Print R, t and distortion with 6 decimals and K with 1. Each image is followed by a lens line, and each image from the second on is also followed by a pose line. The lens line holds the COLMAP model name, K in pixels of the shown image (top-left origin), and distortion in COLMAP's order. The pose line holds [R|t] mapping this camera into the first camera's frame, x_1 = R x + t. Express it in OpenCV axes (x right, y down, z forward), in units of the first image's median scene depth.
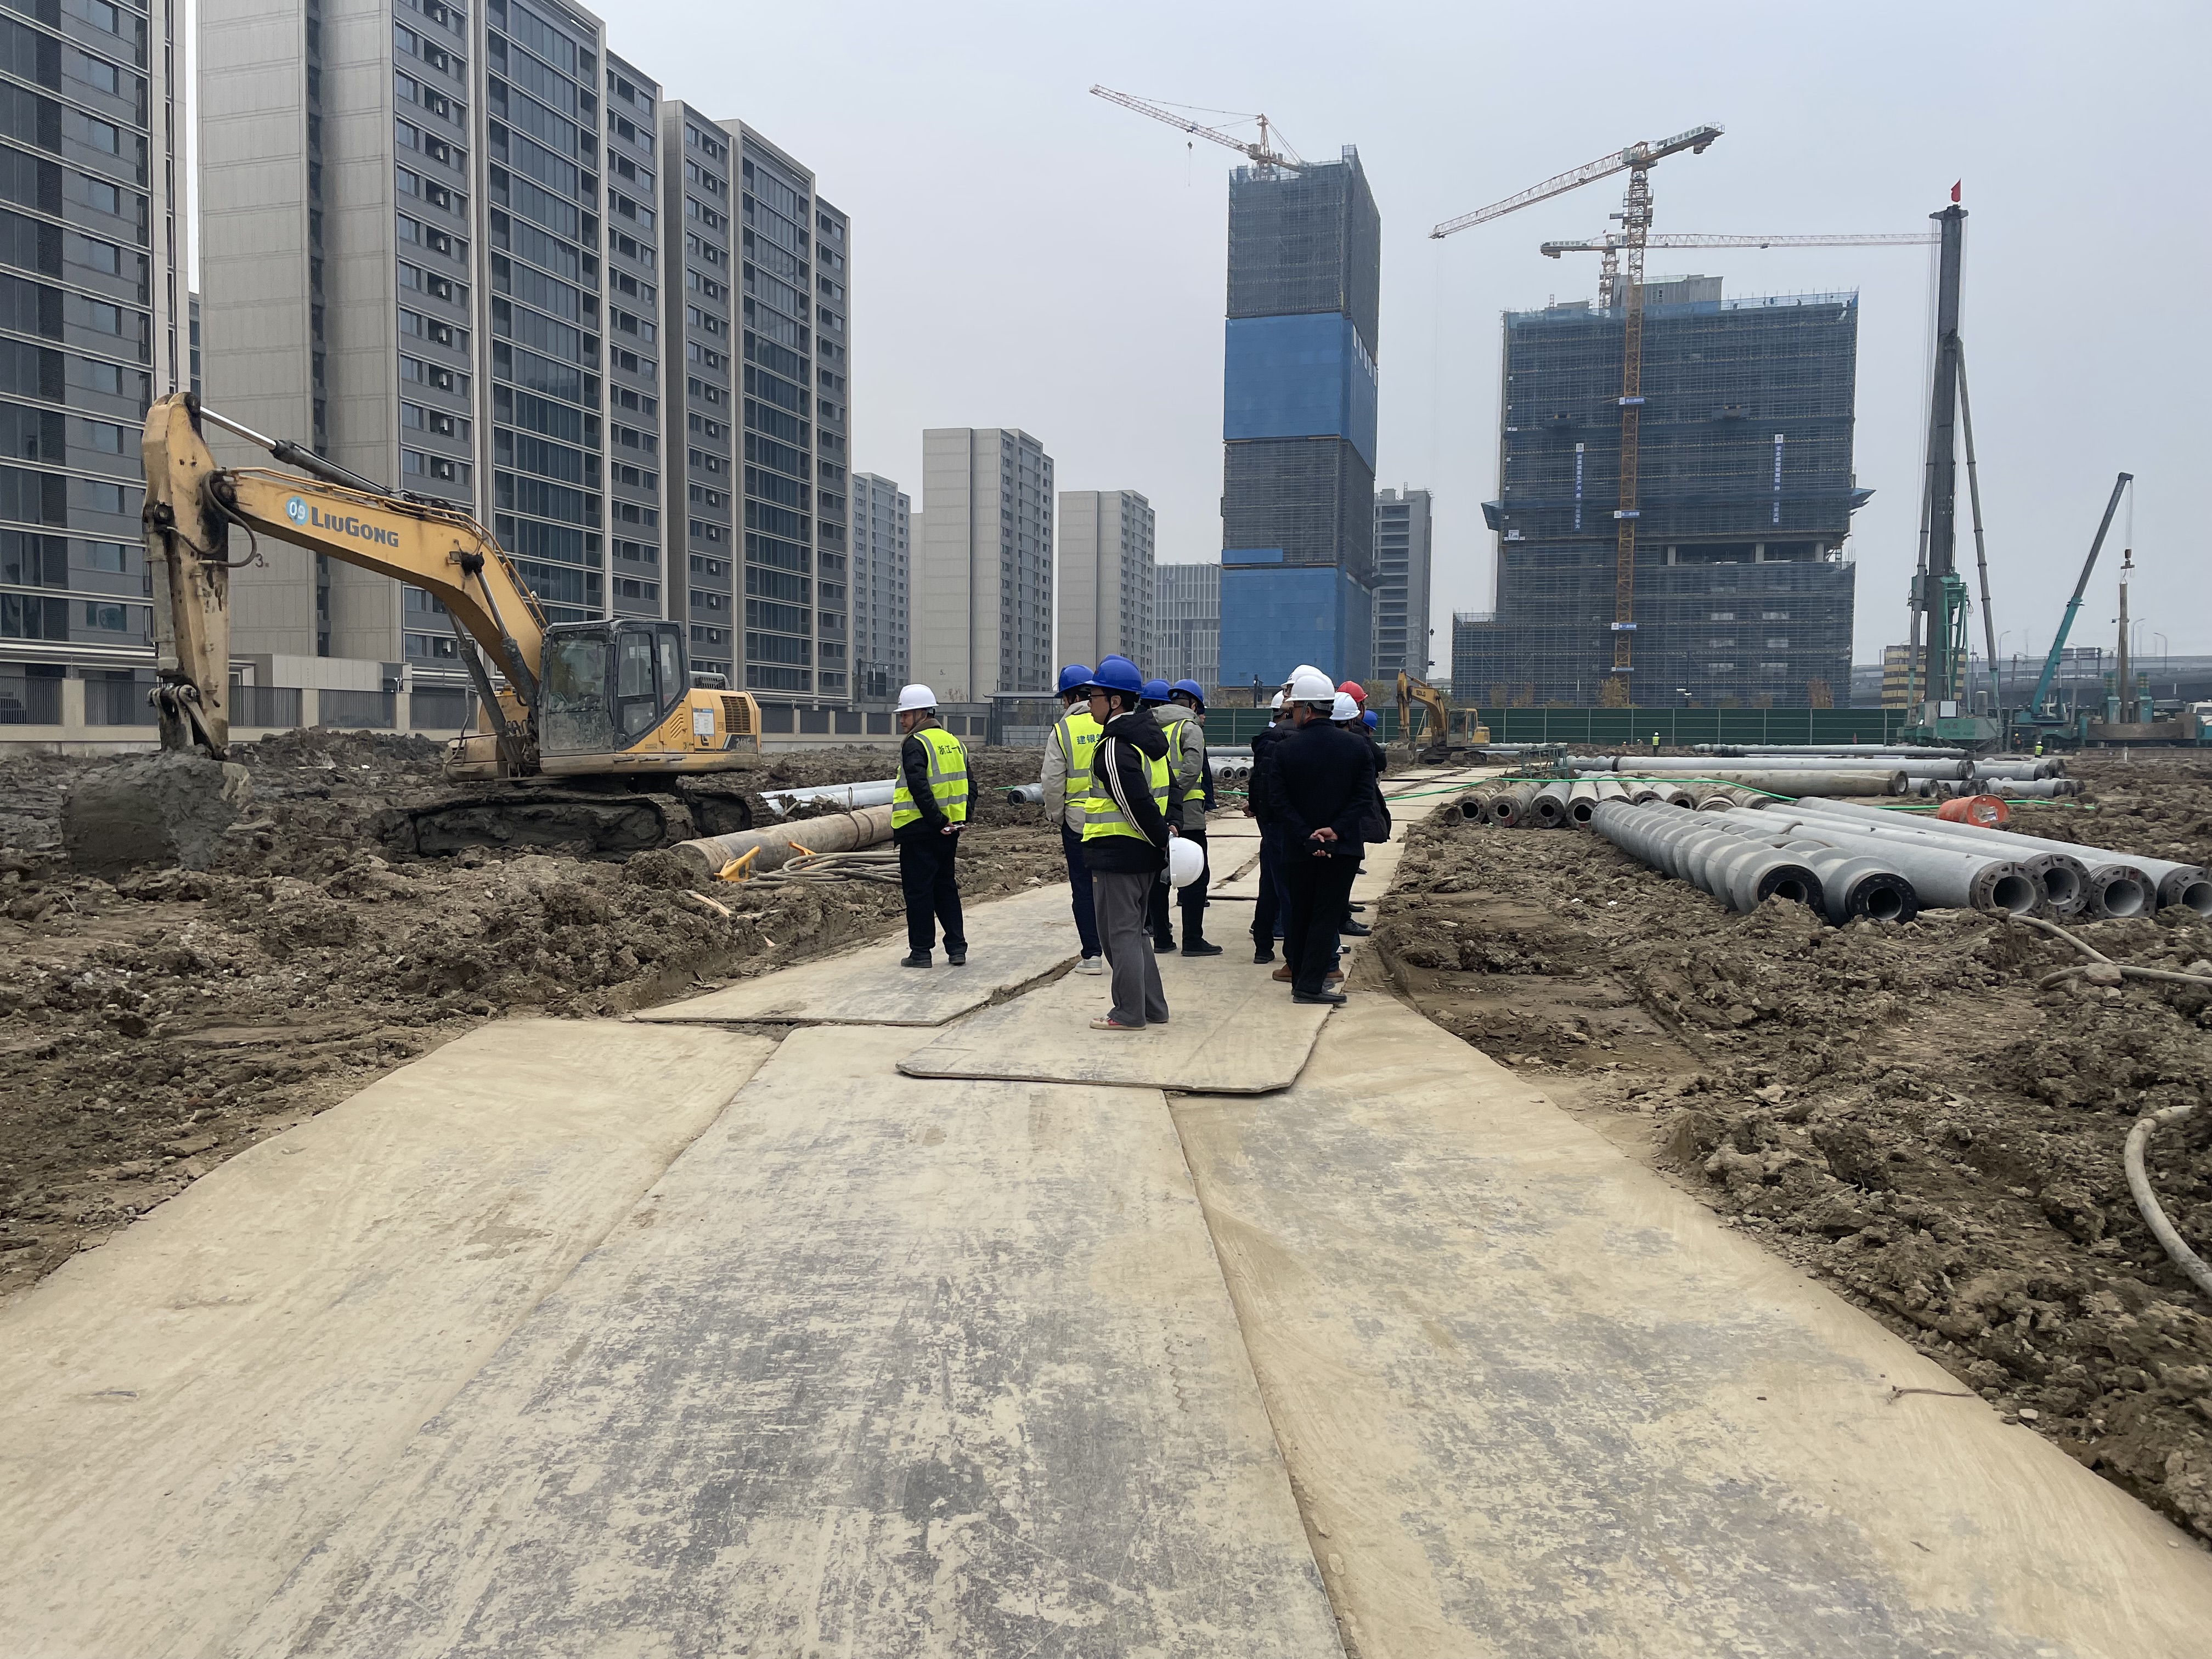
lens RADIAL K [[1661.7, 0, 1106.0], [0, 1661.7, 829.5], [0, 0, 1]] dist [-0.000073, -0.000428]
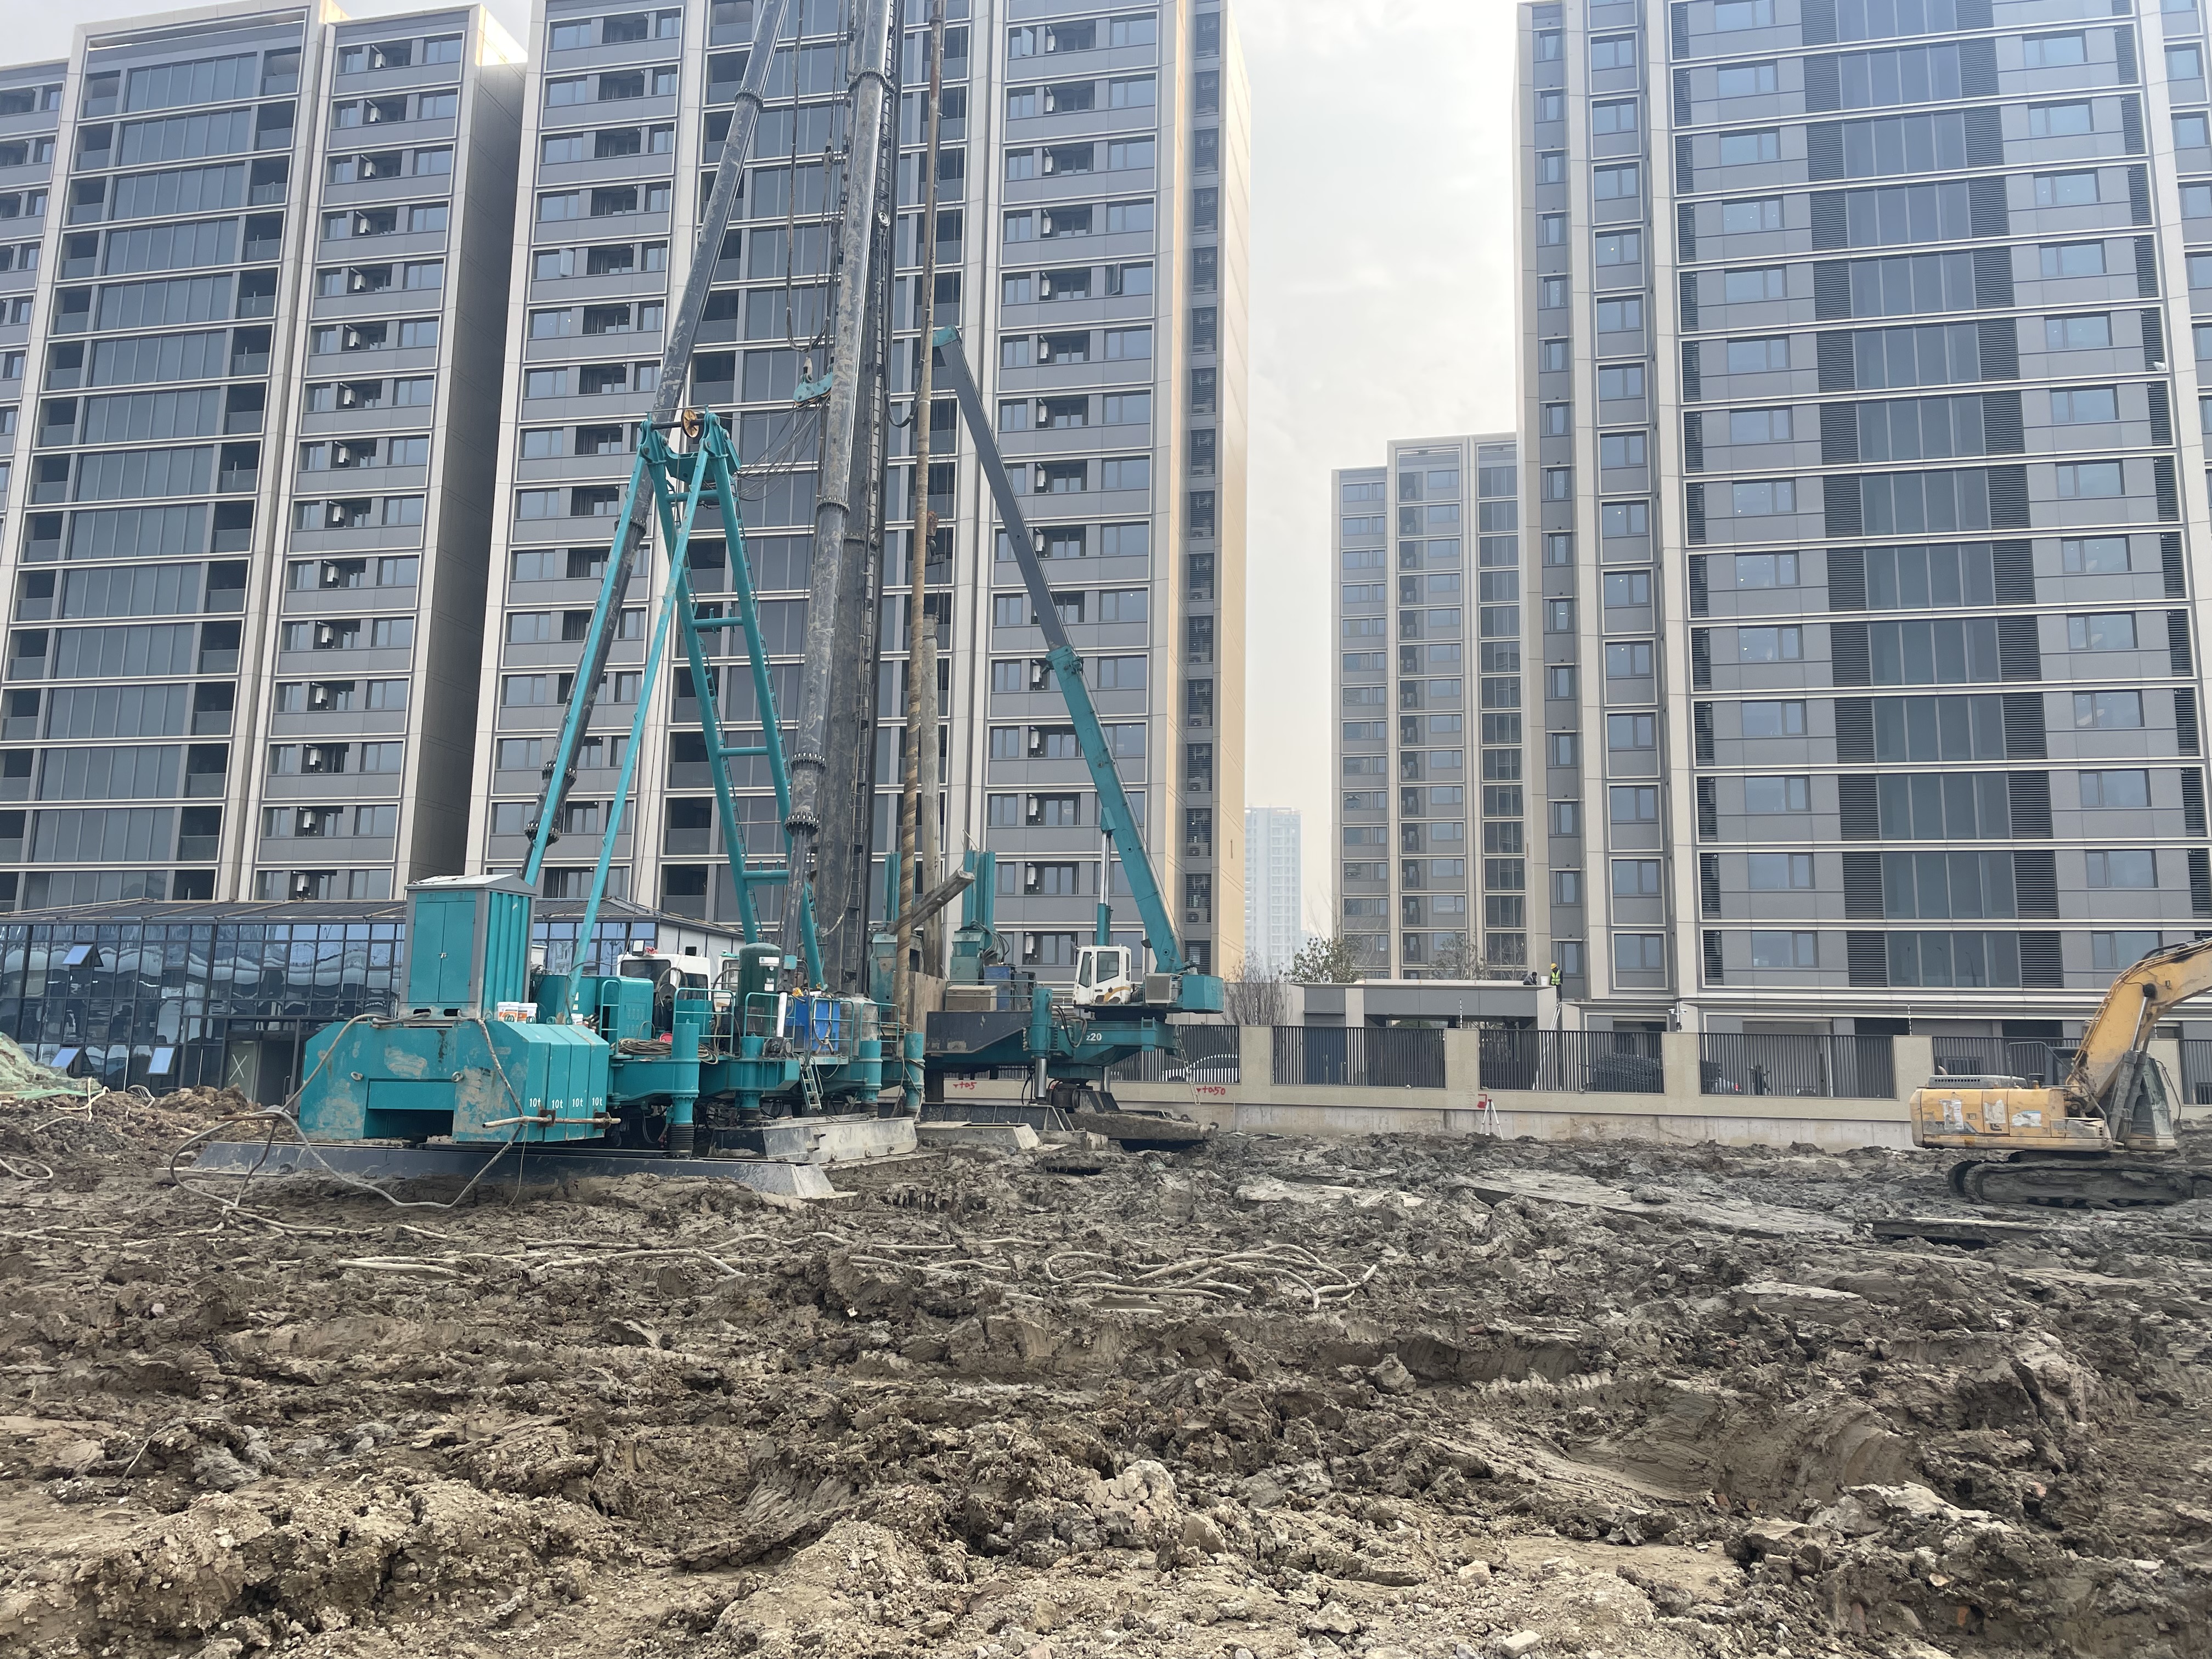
lens RADIAL K [[1661.7, 0, 1106.0], [0, 1661.7, 829.5], [0, 0, 1]] dist [-0.000073, -0.000428]
pose [[0.068922, -0.156332, -0.985297, 0.193039], [-0.074584, 0.984074, -0.161355, -0.042875], [0.994830, 0.084608, 0.056165, 0.779293]]
